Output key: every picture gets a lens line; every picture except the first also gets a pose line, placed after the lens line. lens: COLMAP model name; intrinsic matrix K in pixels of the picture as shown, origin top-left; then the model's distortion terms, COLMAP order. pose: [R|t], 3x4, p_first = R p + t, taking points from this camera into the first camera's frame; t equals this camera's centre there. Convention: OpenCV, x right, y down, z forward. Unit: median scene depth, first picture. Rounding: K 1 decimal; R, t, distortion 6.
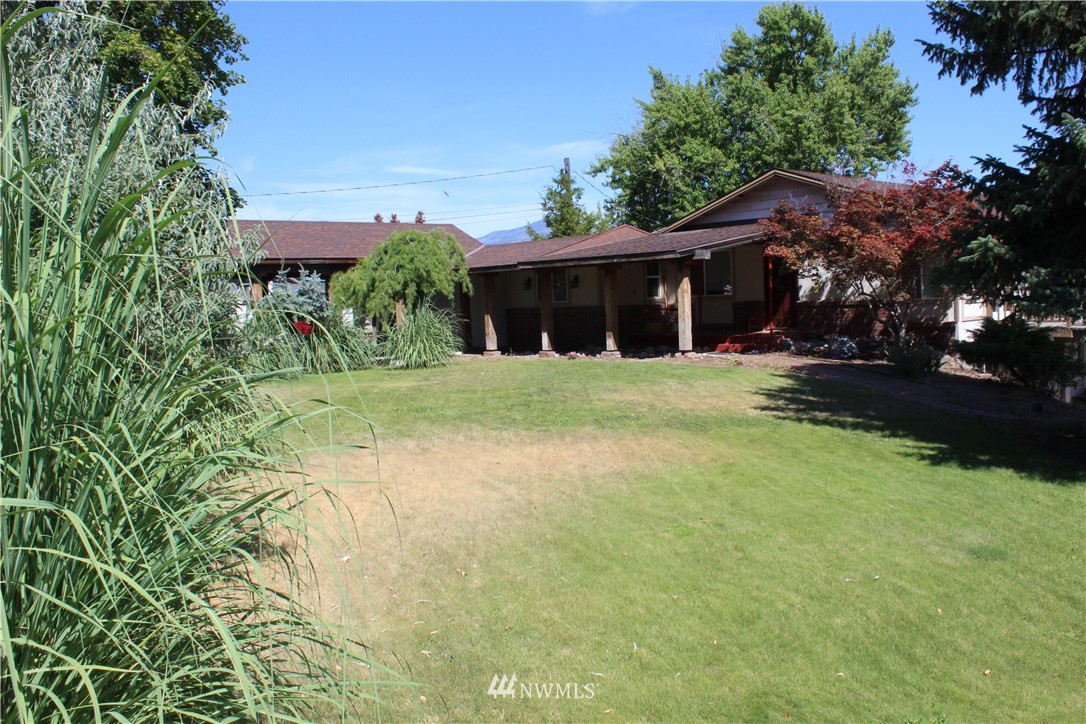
lens RADIAL K [[985.9, 0, 535.0], [0, 985.9, 360.1], [0, 0, 1]] dist [-0.159239, 0.155953]
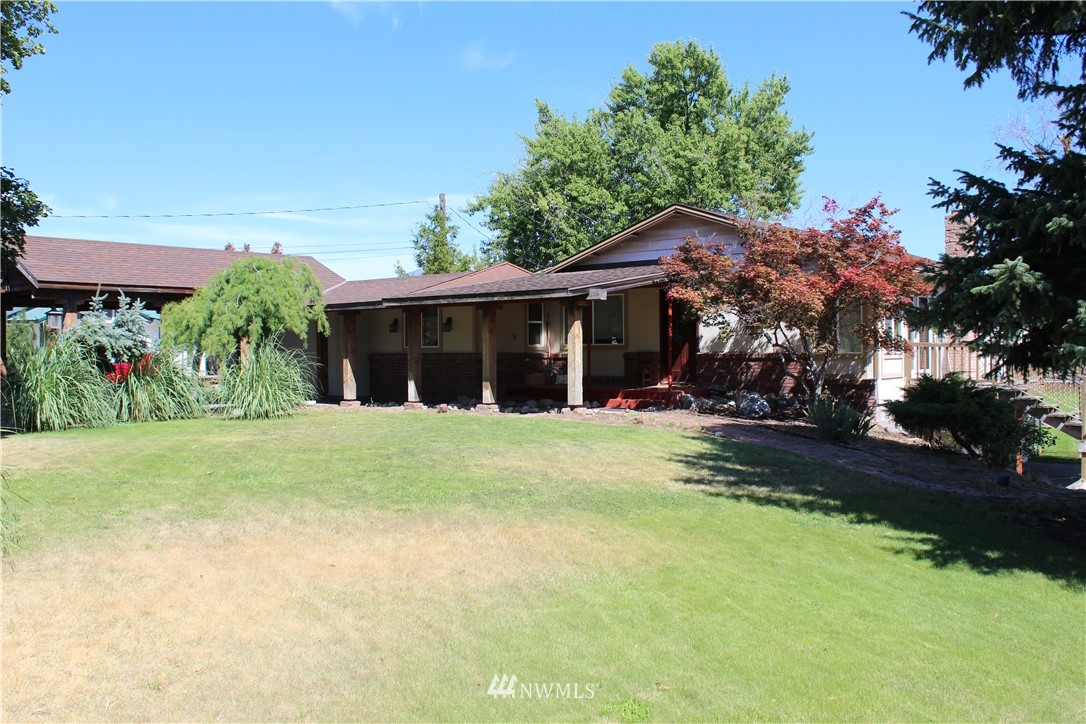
lens RADIAL K [[985.9, 0, 535.0], [0, 985.9, 360.1], [0, 0, 1]] dist [-0.159239, 0.155953]
pose [[0.990895, 0.028946, 0.131490, 0.003738], [-0.021806, 0.998225, -0.055421, -0.000795], [-0.132861, 0.052050, 0.989767, 0.144991]]
